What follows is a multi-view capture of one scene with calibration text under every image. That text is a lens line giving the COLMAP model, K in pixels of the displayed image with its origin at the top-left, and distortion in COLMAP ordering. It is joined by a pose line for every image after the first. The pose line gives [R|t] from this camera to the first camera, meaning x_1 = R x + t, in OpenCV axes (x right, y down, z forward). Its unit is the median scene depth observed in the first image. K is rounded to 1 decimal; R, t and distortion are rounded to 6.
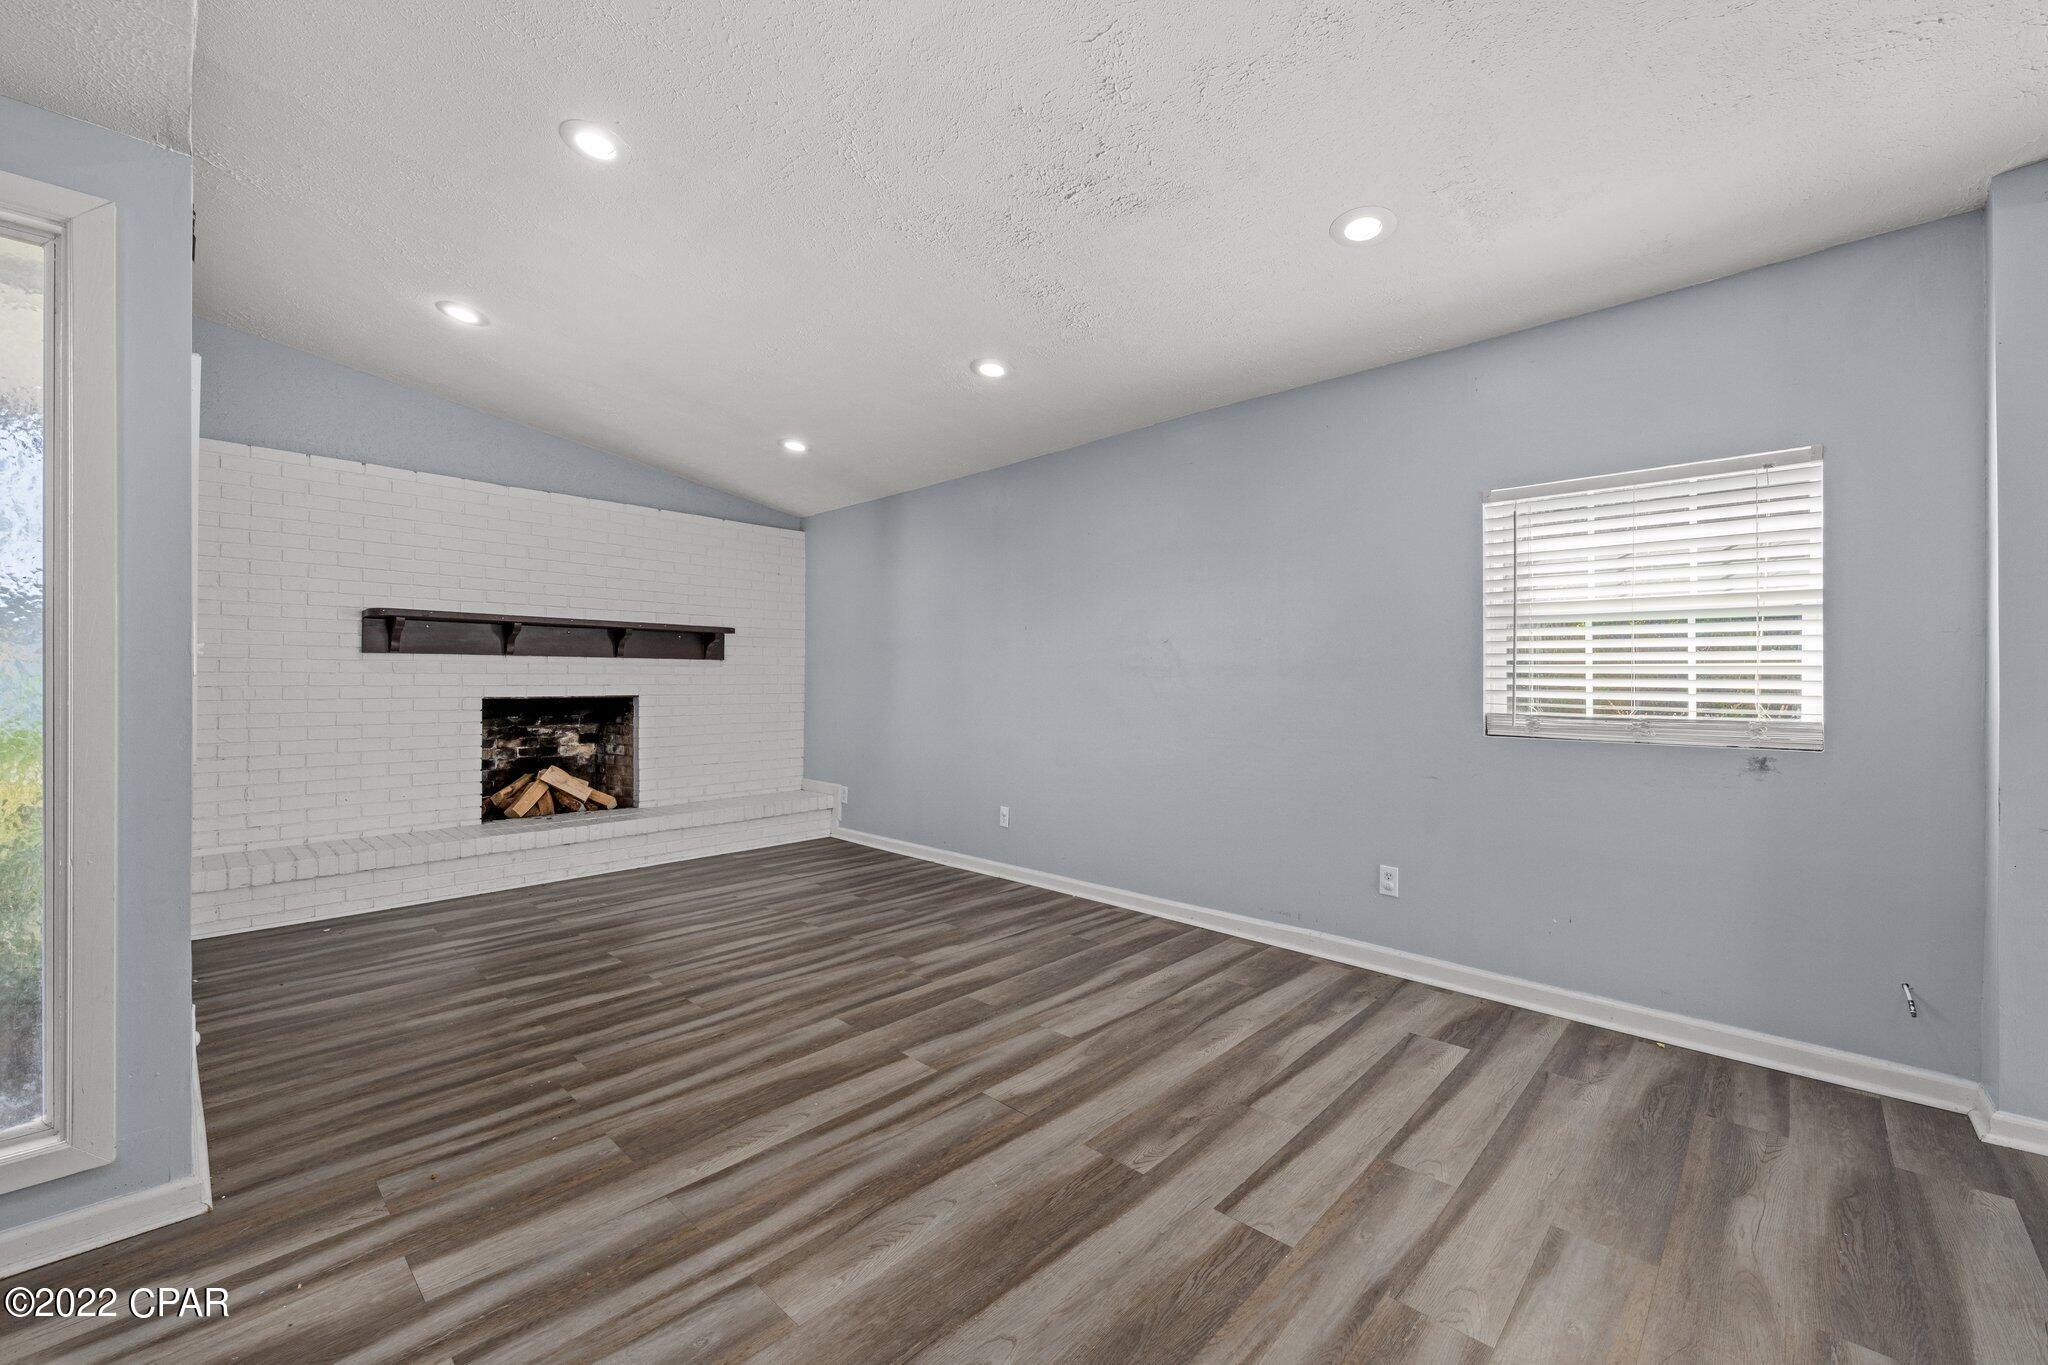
lens RADIAL K [[820.4, 0, 1027.4], [0, 820.4, 676.8], [0, 0, 1]] dist [-0.002010, -0.000134]
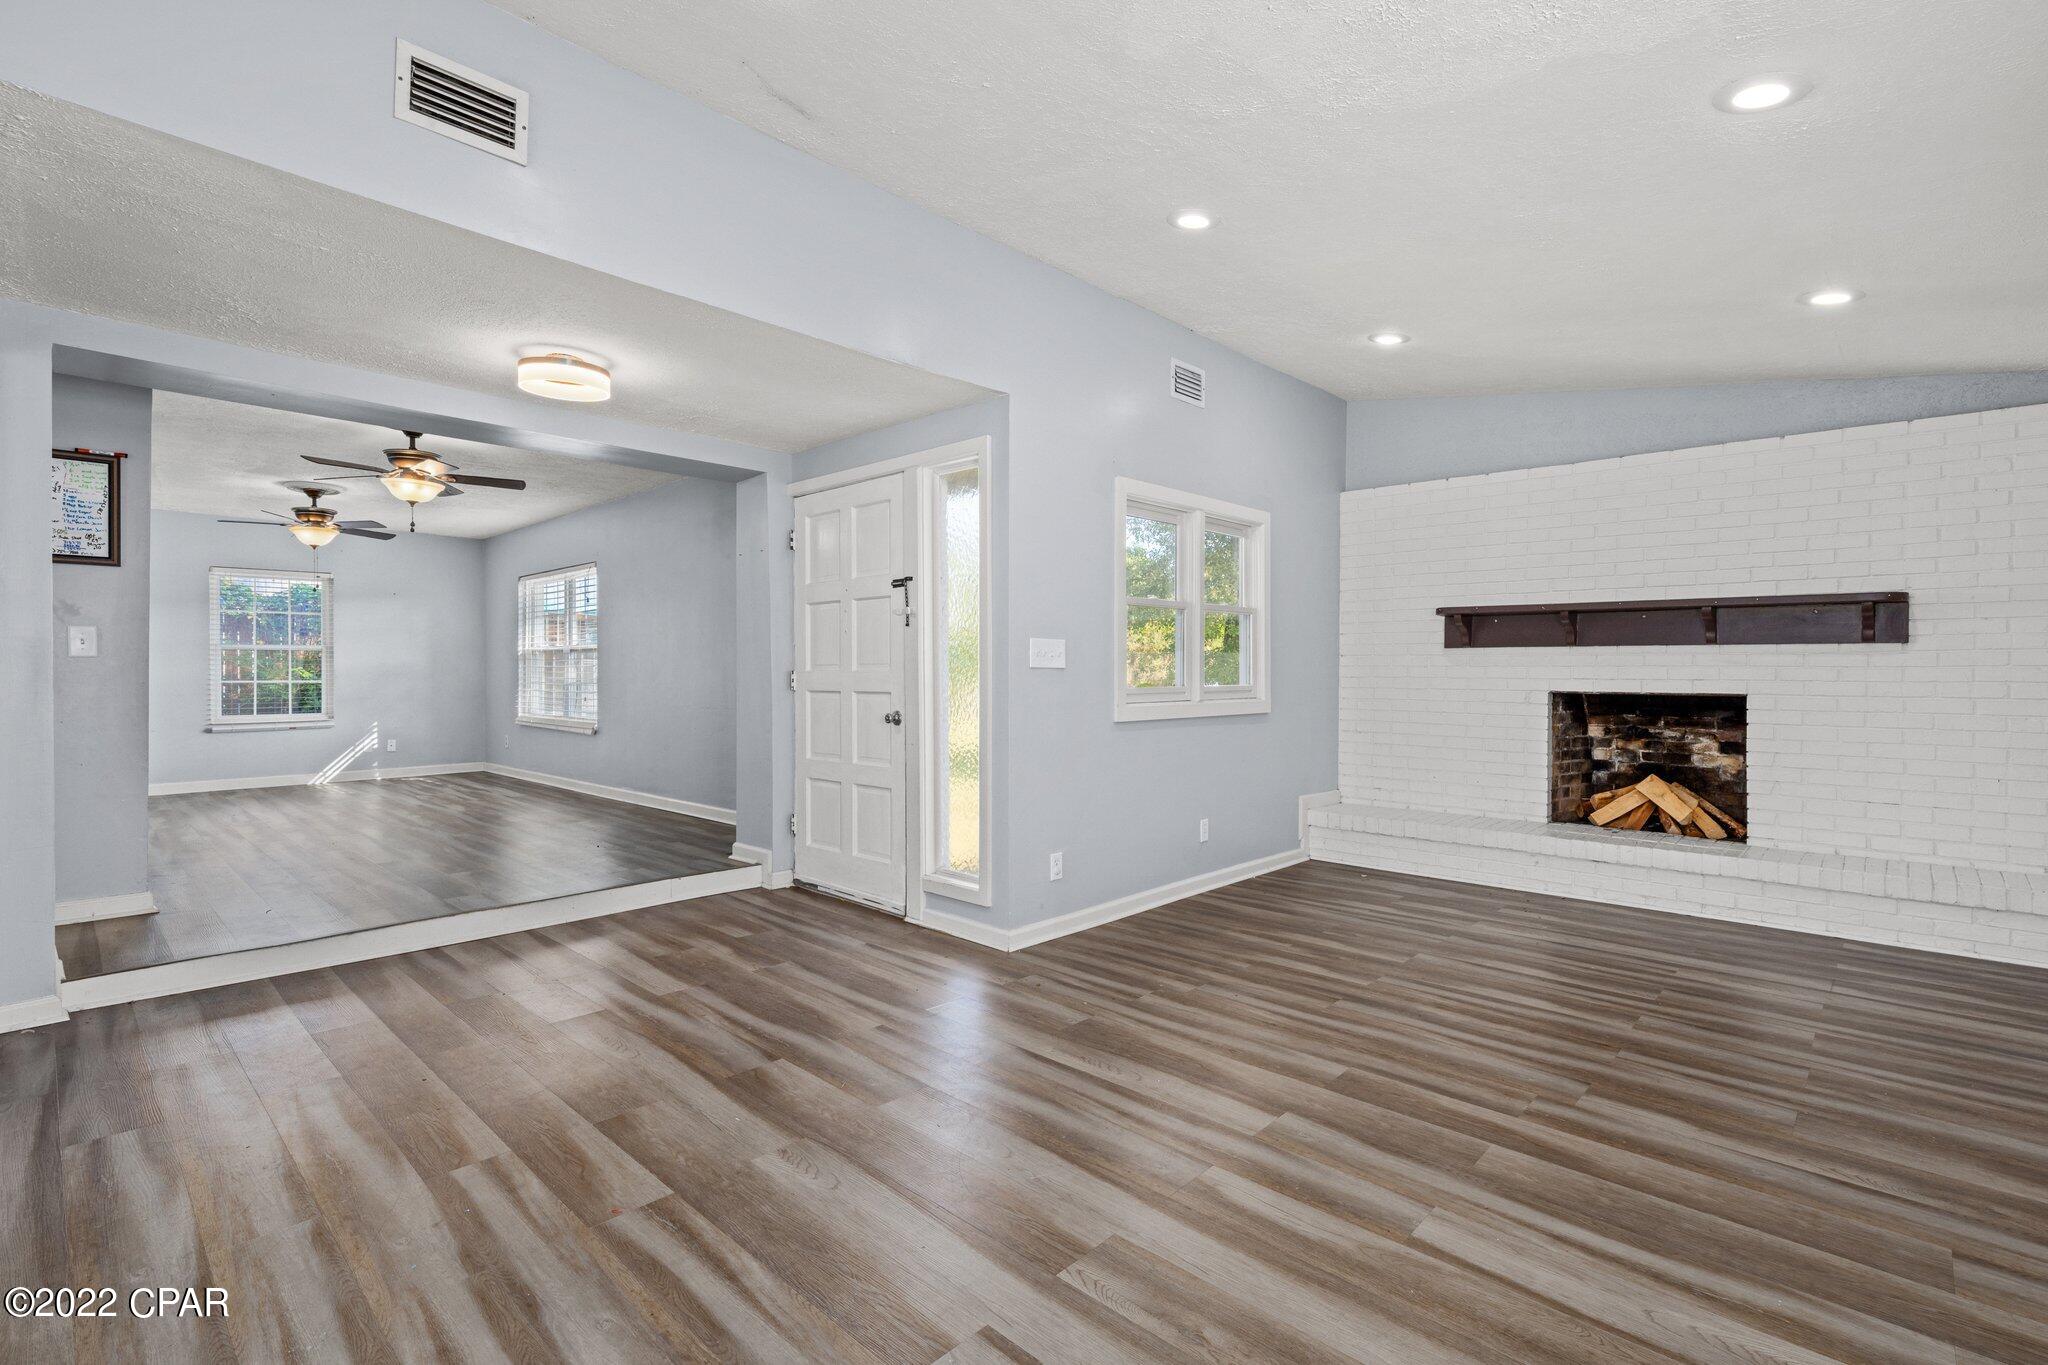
lens RADIAL K [[935.4, 0, 1030.0], [0, 935.4, 676.0], [0, 0, 1]] dist [0.000775, -0.000651]
pose [[0.001345, 0.004616, -0.999988, 0.537383], [-0.000628, 0.999989, 0.004615, 0.003467], [0.999999, 0.000622, 0.001348, 0.489439]]
